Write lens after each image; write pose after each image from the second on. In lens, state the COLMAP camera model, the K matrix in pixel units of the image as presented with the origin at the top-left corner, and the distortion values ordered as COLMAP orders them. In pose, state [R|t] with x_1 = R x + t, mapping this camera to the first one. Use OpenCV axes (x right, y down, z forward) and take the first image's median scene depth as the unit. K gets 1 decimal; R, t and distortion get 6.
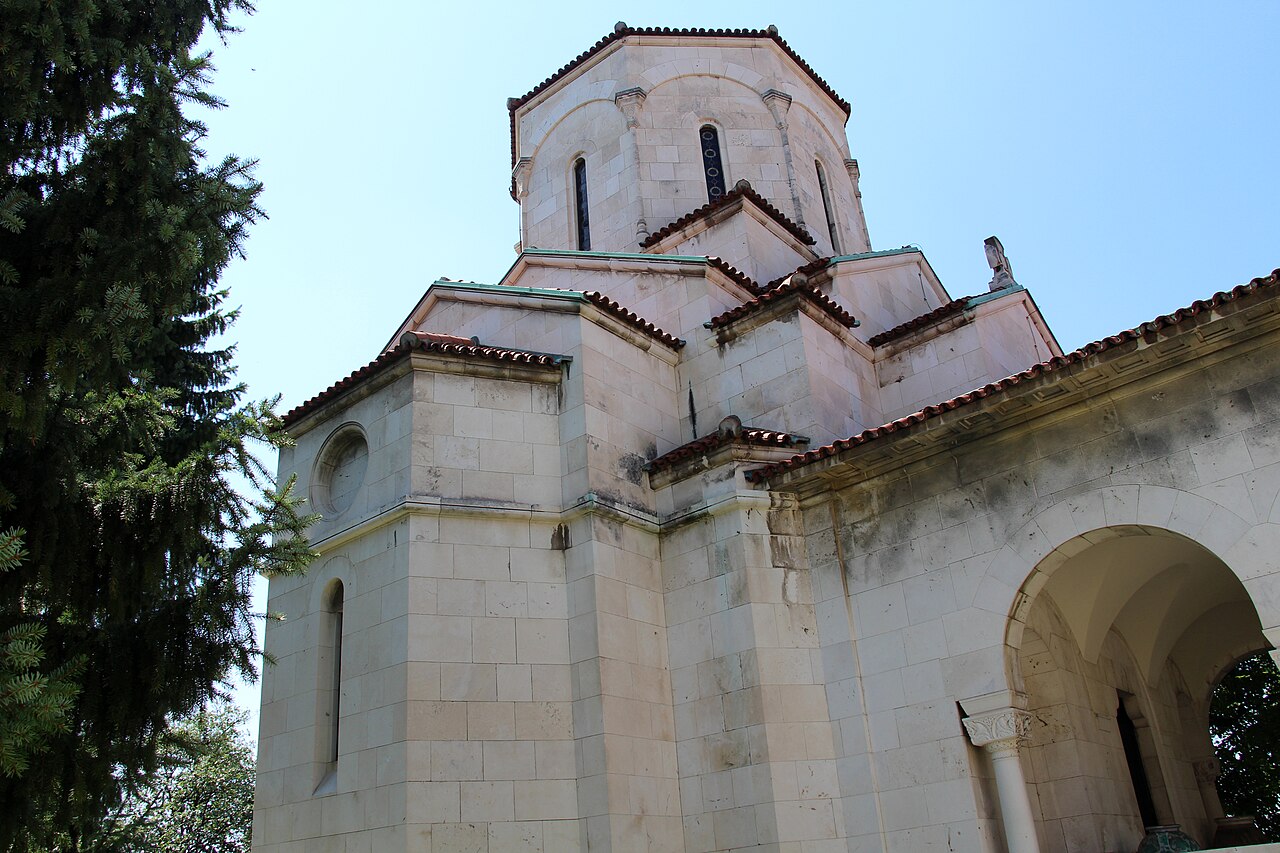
lens RADIAL K [[1049.6, 0, 640.0], [0, 1049.6, 426.5], [0, 0, 1]] dist [-0.051545, -0.001526]
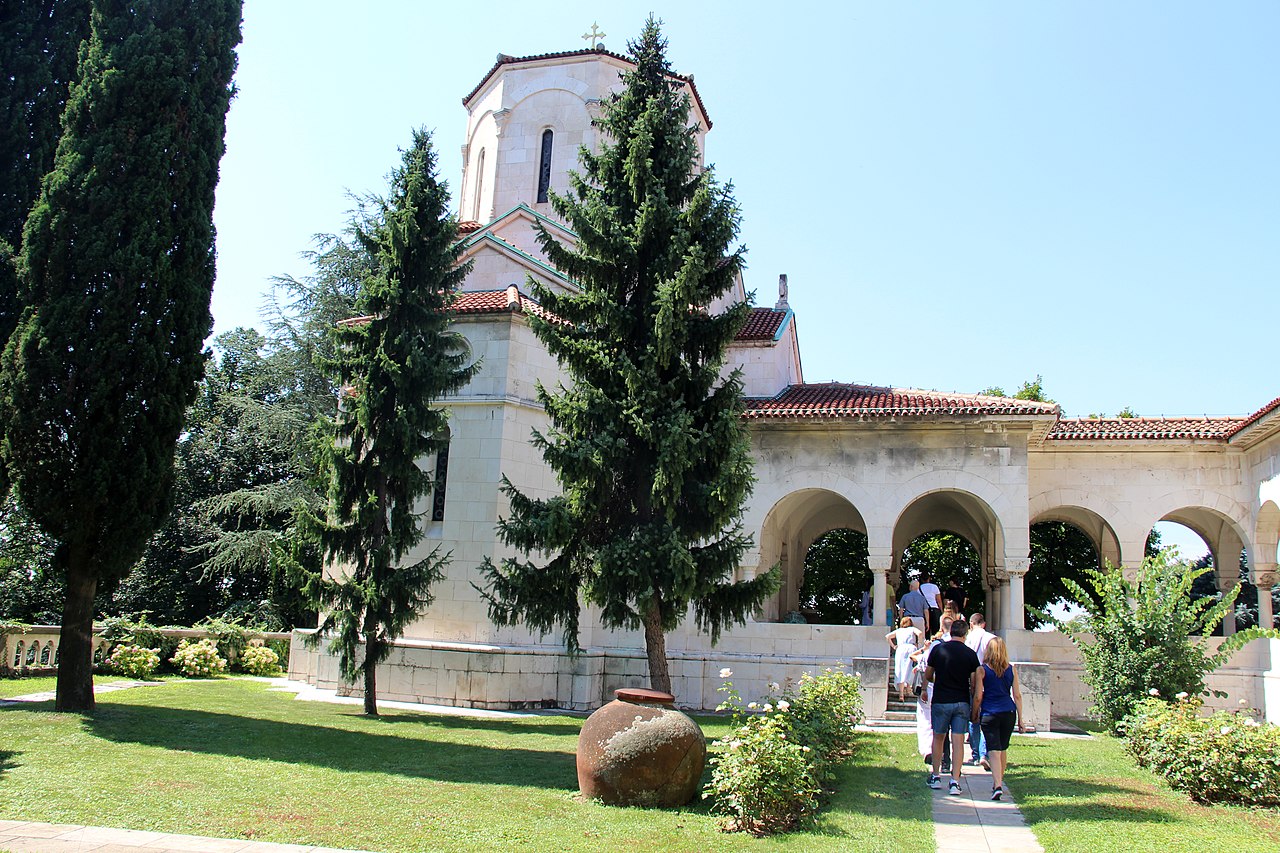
lens RADIAL K [[1049.6, 0, 640.0], [0, 1049.6, 426.5], [0, 0, 1]] dist [-0.051545, -0.001526]
pose [[0.903039, 0.203842, 0.378112, -0.711373], [-0.288686, 0.939809, 0.182808, -0.298090], [-0.318089, -0.274238, 0.907531, -0.814017]]
